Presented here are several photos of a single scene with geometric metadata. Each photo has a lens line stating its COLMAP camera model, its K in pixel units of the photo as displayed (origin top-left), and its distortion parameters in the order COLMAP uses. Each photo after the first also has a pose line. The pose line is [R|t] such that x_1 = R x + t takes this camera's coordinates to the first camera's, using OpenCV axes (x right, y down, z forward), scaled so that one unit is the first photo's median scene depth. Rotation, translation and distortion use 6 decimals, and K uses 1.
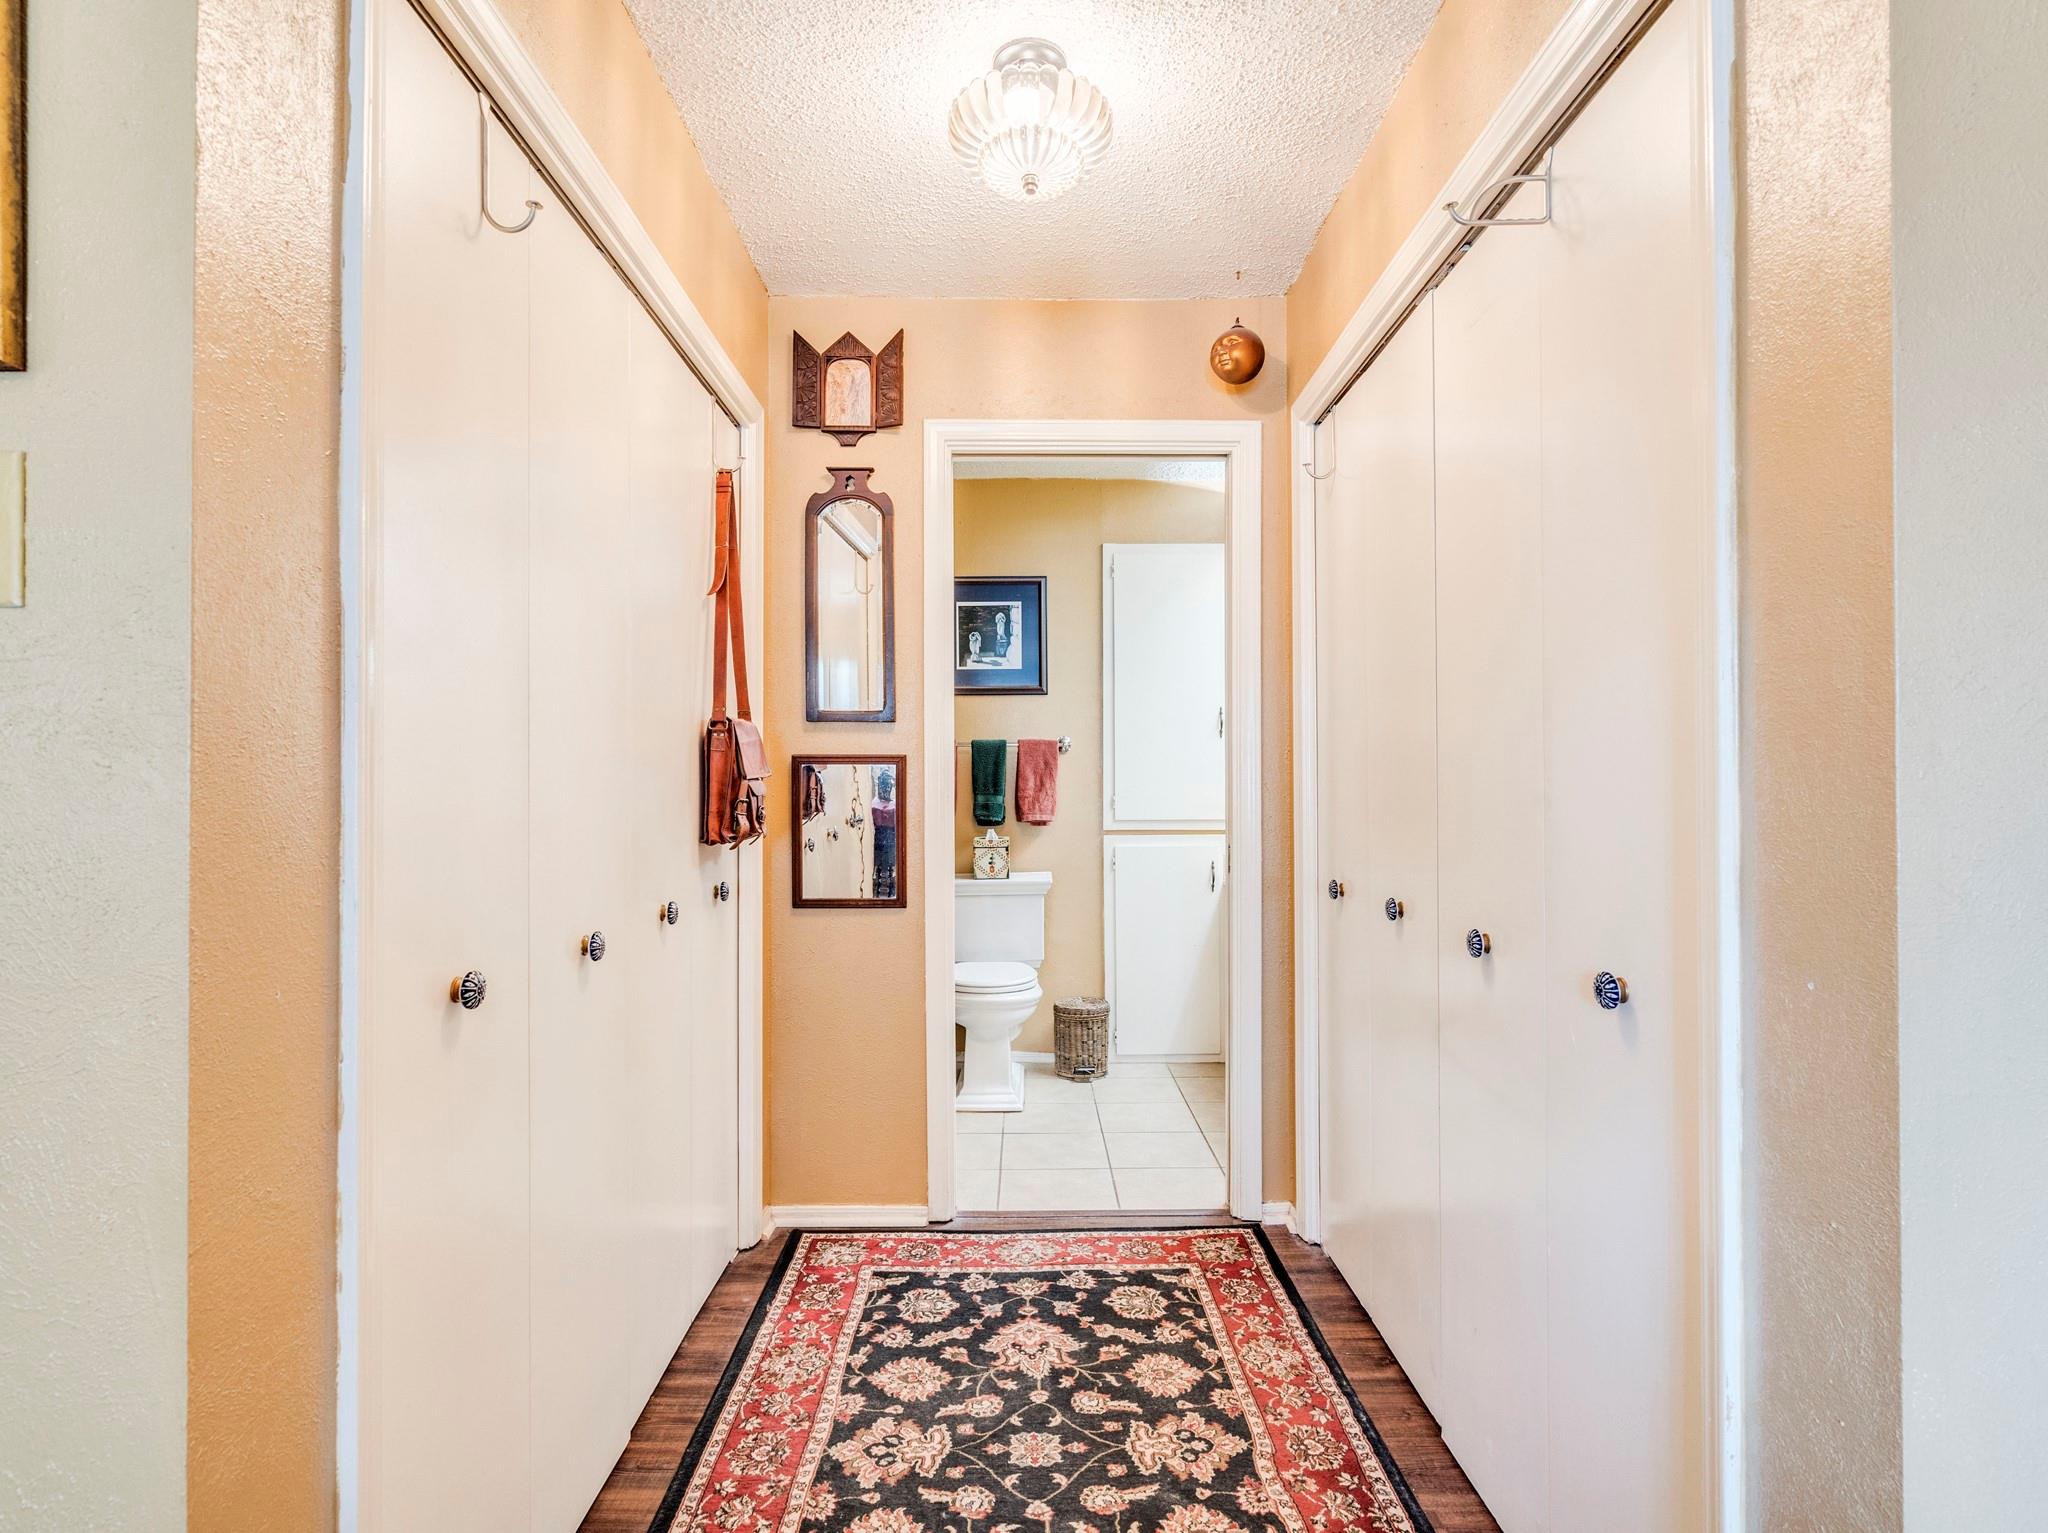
lens RADIAL K [[1068.5, 0, 1039.3], [0, 1068.5, 778.0], [0, 0, 1]] dist [-0.008164, 0.005881]
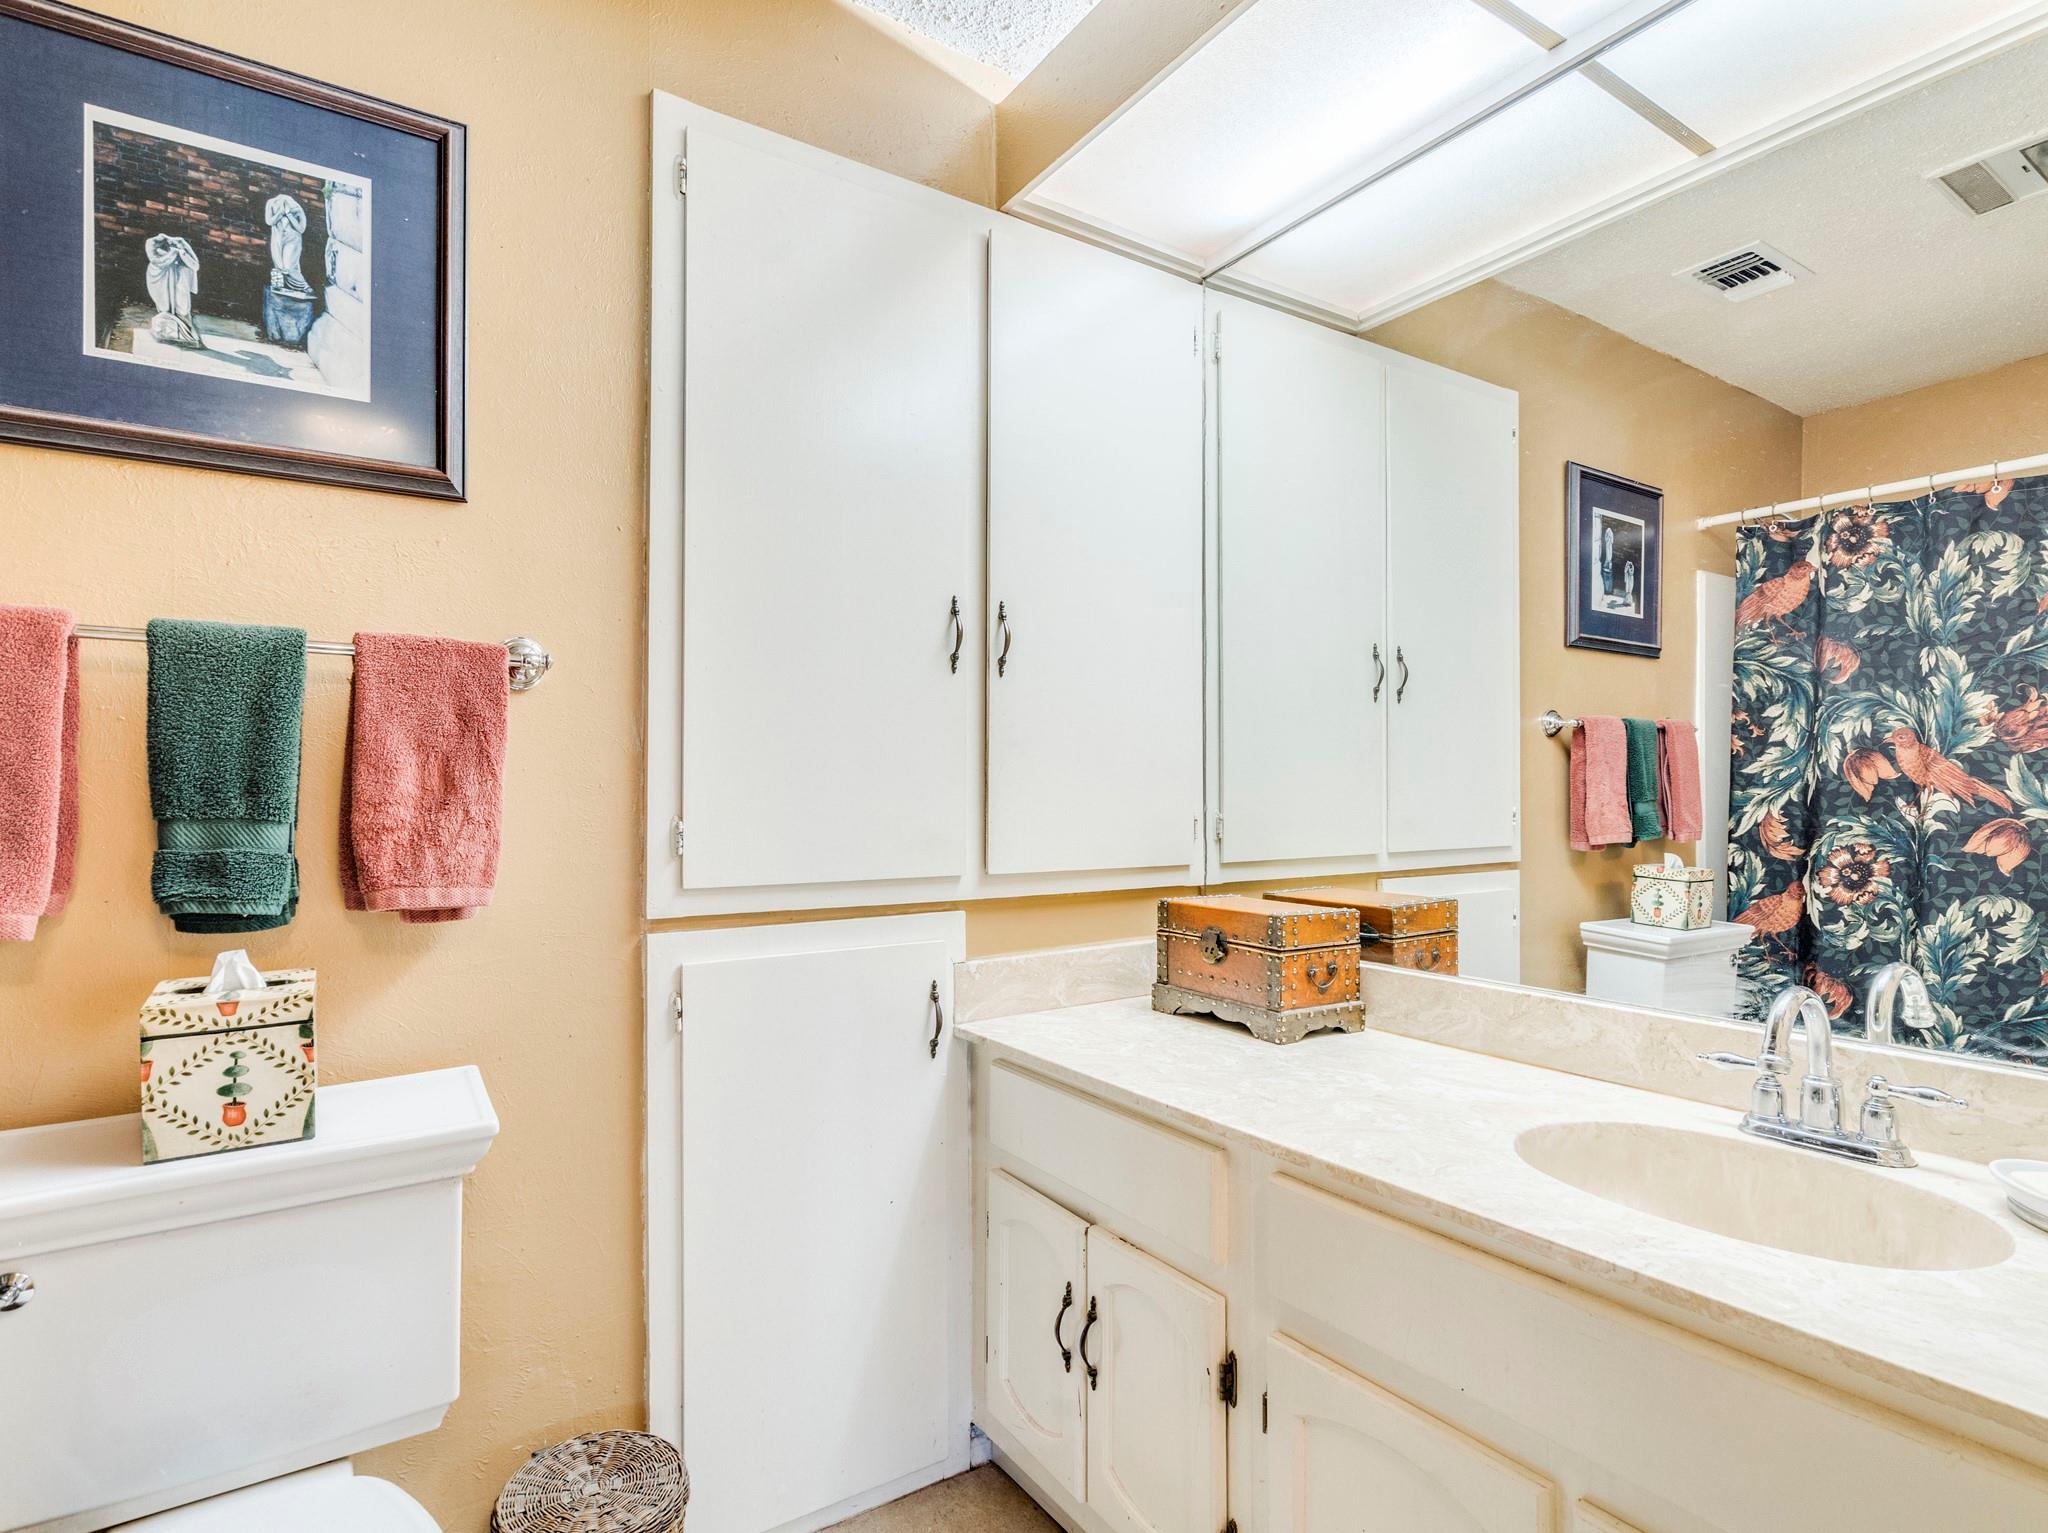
lens RADIAL K [[1068.5, 0, 1056.1], [0, 1068.5, 778.9], [0, 0, 1]] dist [-0.008164, 0.005881]
pose [[0.833302, 0.009412, 0.552737, -0.021437], [-0.009087, 0.999953, -0.003328, 0.003625], [-0.552743, -0.002250, 0.833349, 0.673719]]
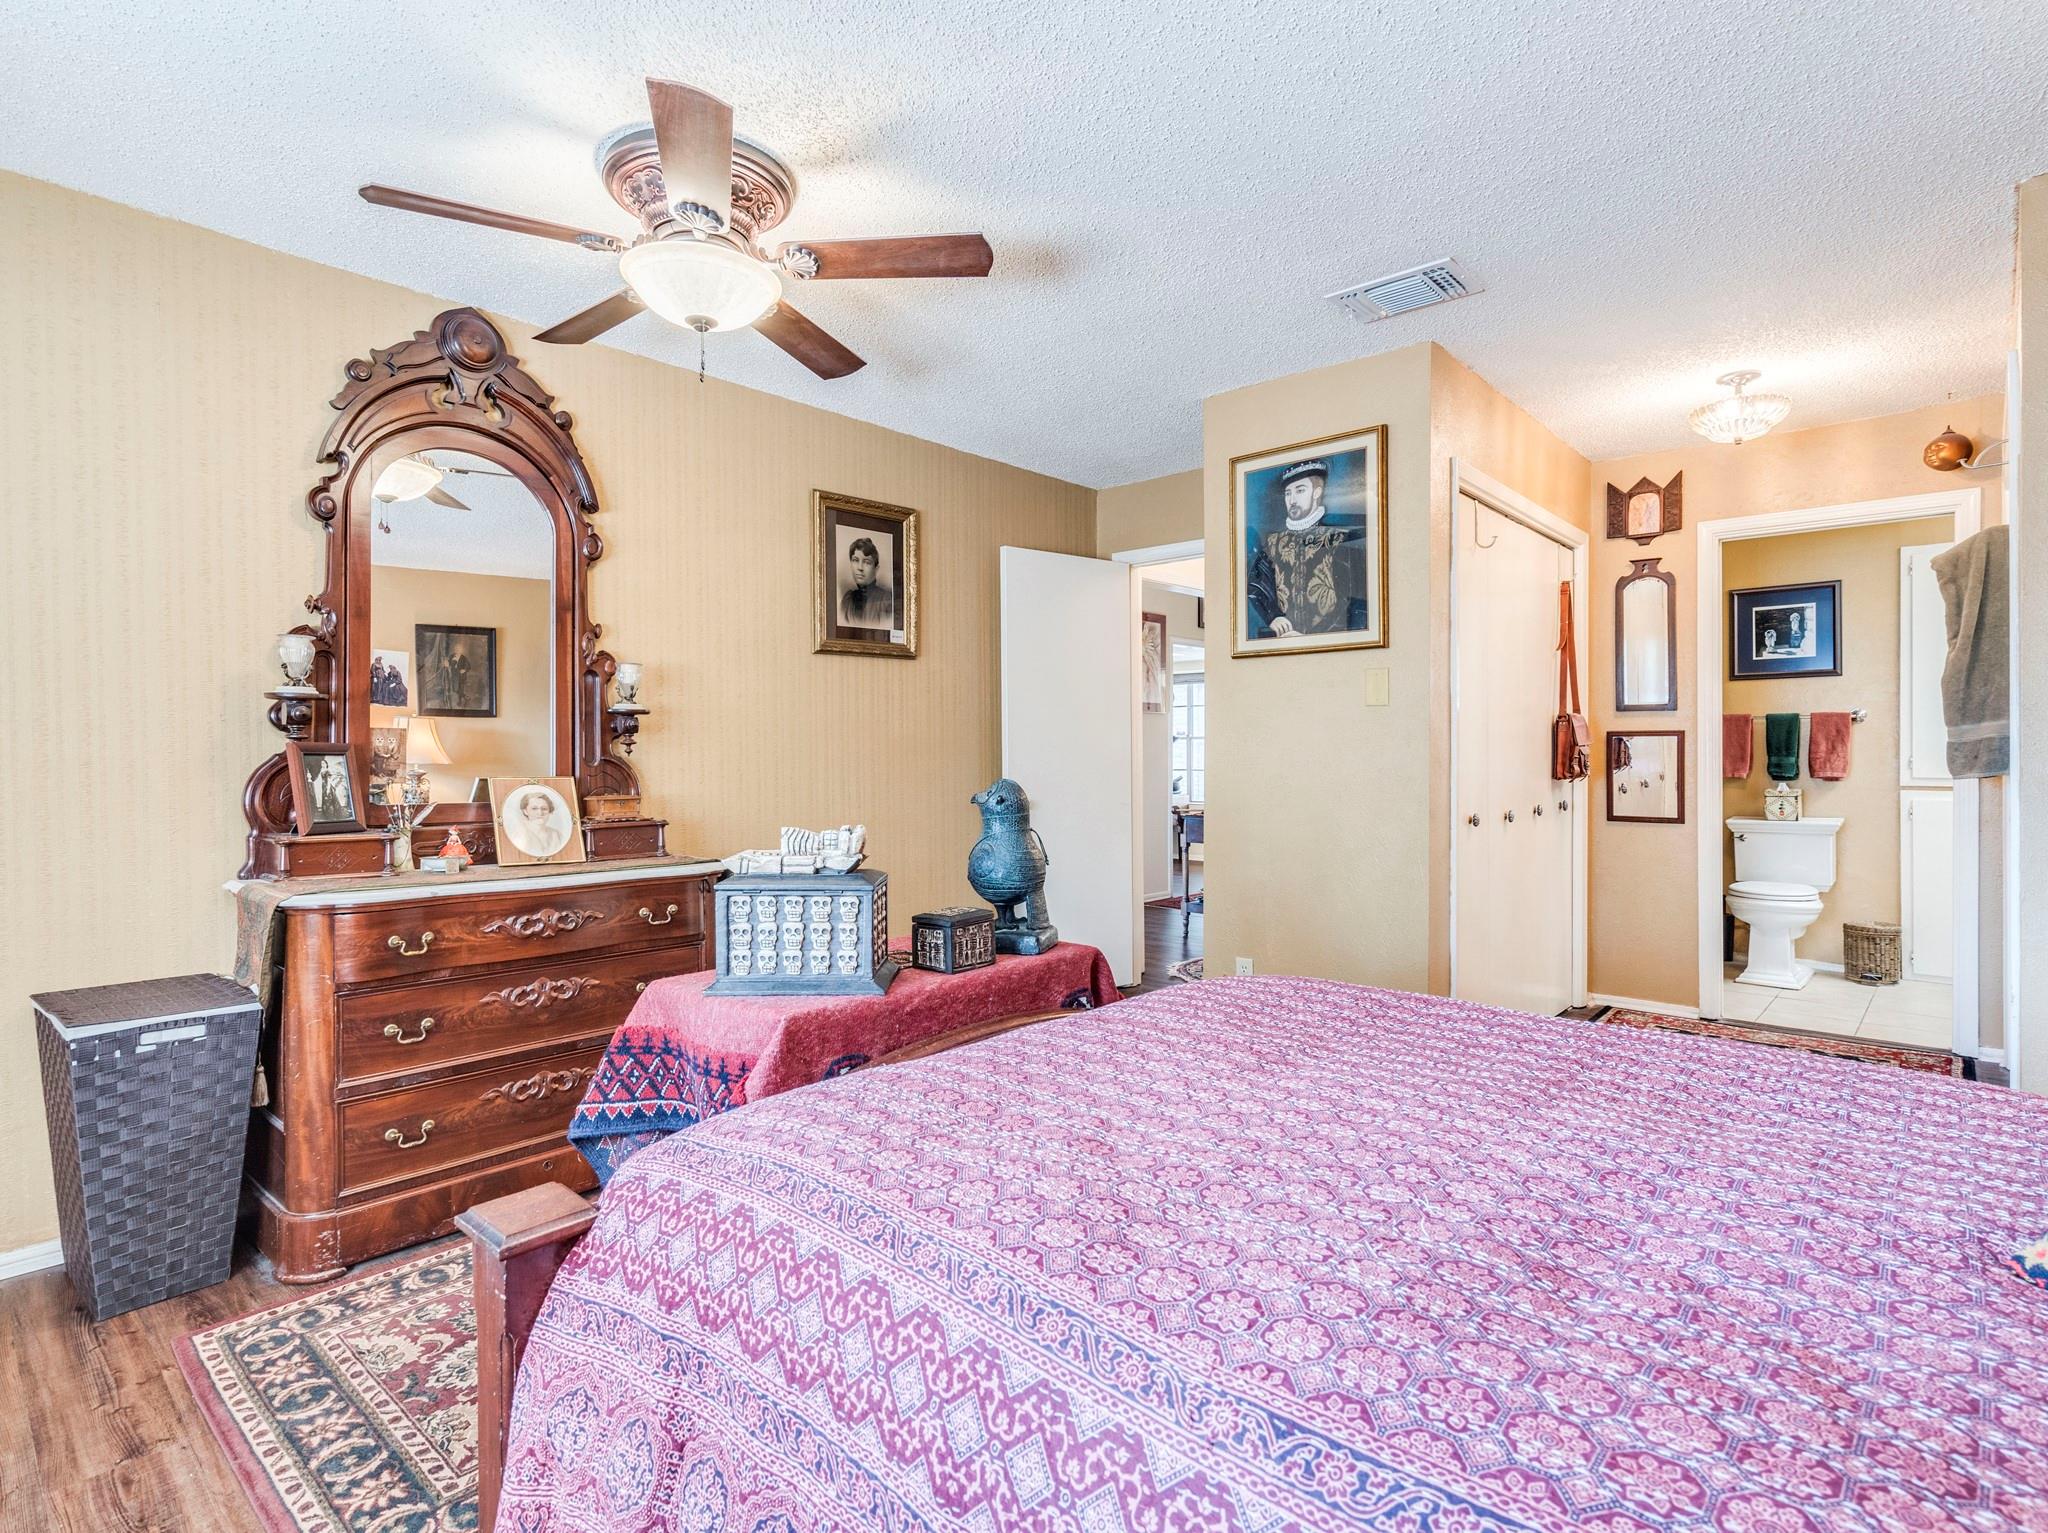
lens RADIAL K [[1068.5, 0, 1013.0], [0, 1068.5, 764.0], [0, 0, 1]] dist [-0.008164, 0.005881]
pose [[0.730578, 0.005179, -0.682810, 0.157404], [0.007444, 0.999851, 0.015549, -0.002046], [0.682789, -0.016443, 0.730431, -0.588470]]
